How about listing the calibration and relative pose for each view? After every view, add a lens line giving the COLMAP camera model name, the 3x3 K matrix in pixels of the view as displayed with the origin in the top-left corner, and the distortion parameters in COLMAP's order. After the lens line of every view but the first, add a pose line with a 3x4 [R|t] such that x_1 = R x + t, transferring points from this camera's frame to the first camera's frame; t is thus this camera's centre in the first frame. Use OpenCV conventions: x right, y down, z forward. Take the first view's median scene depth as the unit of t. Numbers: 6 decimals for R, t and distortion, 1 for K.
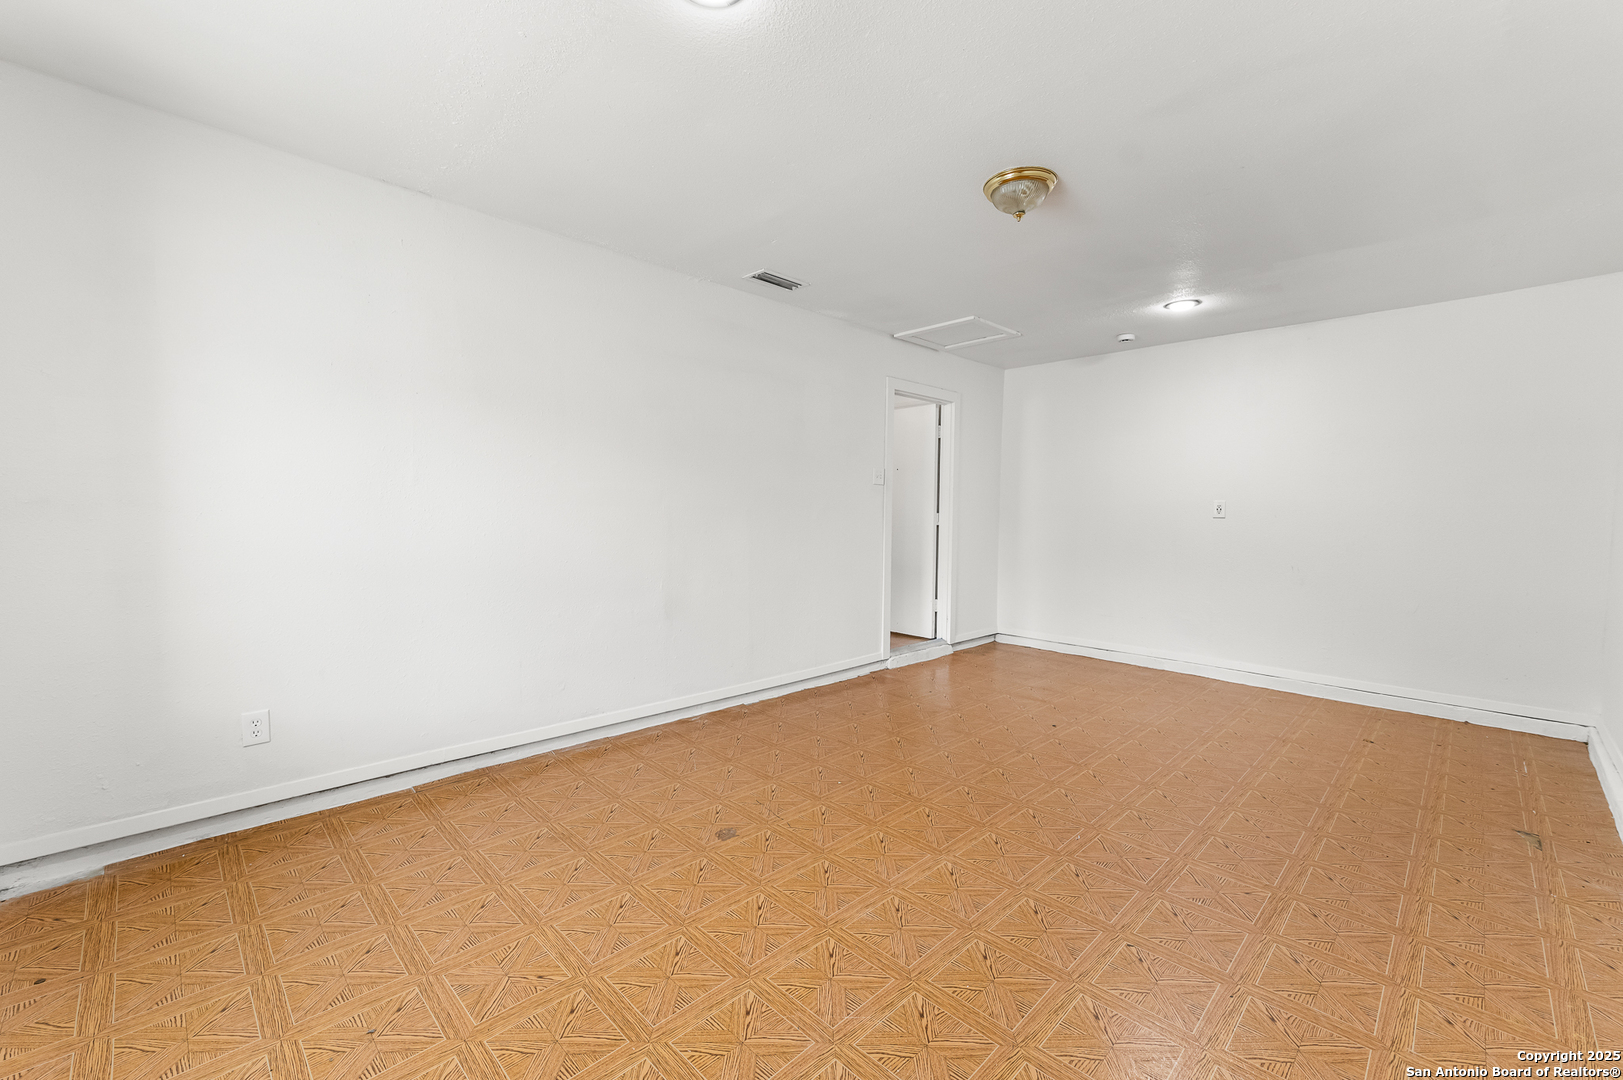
lens RADIAL K [[661.4, 0, 811.5], [0, 661.4, 540.0], [0, 0, 1]] dist [-0.015784, -0.000033]
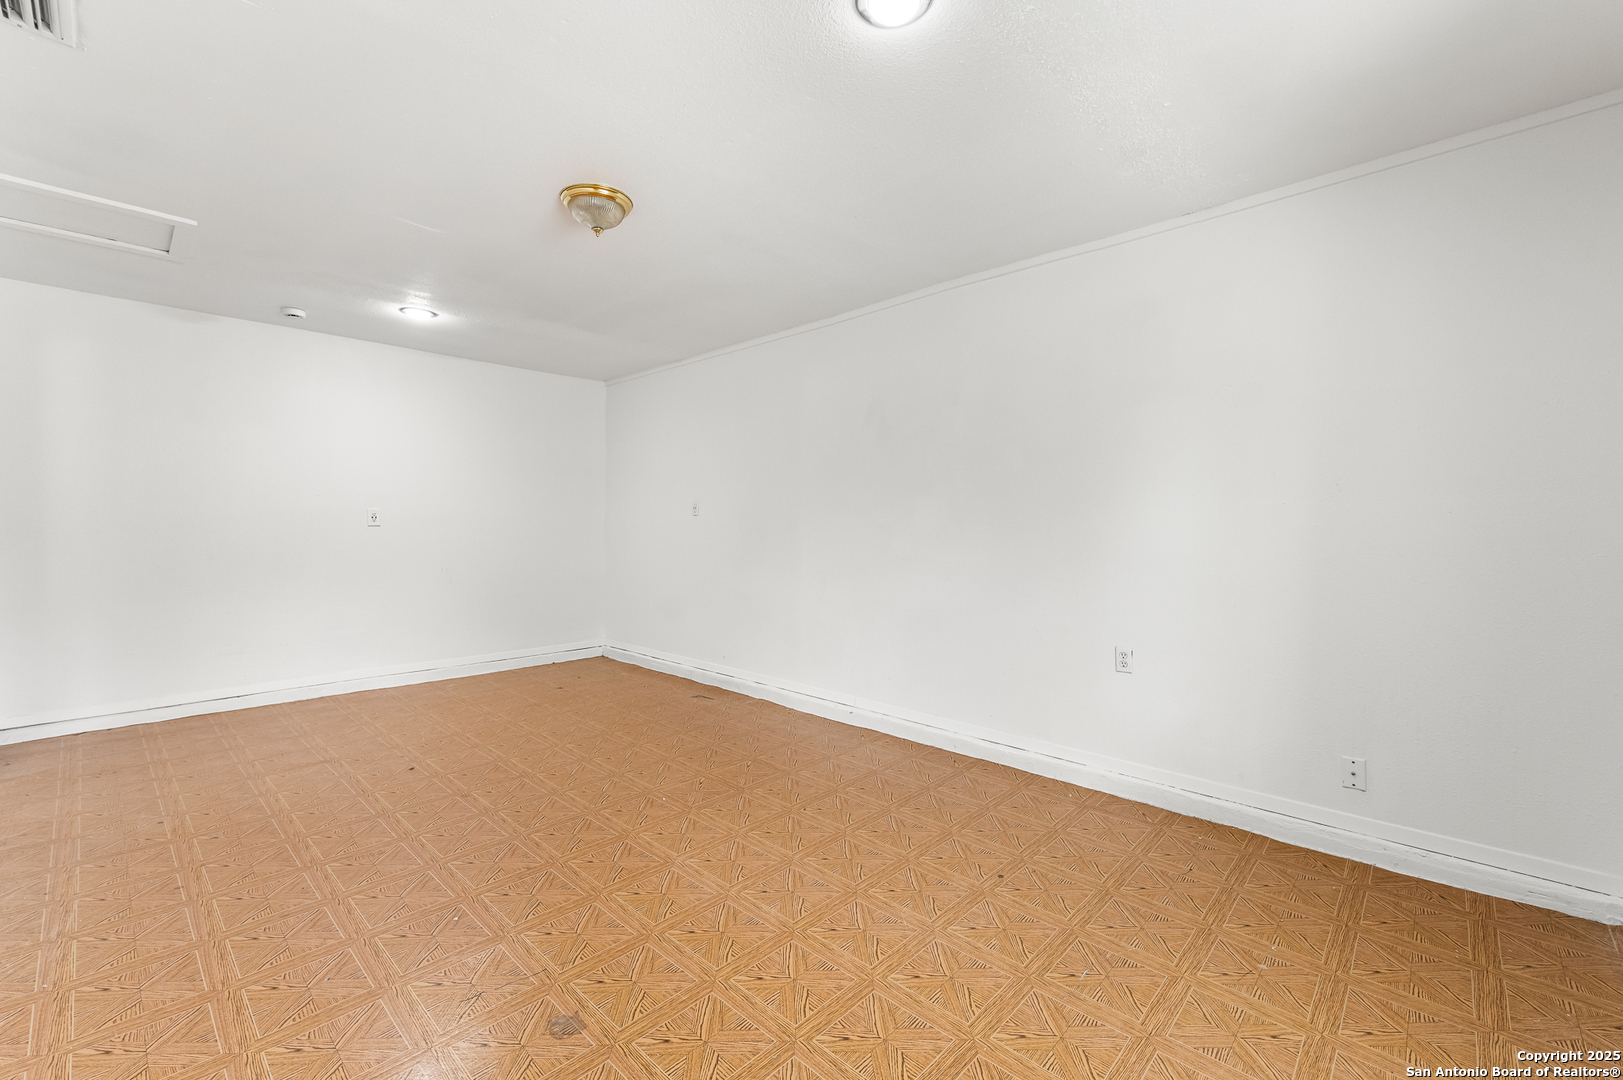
lens RADIAL K [[671.9, 0, 786.8], [0, 671.9, 541.7], [0, 0, 1]] dist [0.011439, -0.000331]
pose [[-0.007051, -0.043454, 0.999031, -0.480394], [0.045555, 0.998004, 0.043731, -0.031091], [-0.998937, 0.045819, -0.005057, 0.472546]]
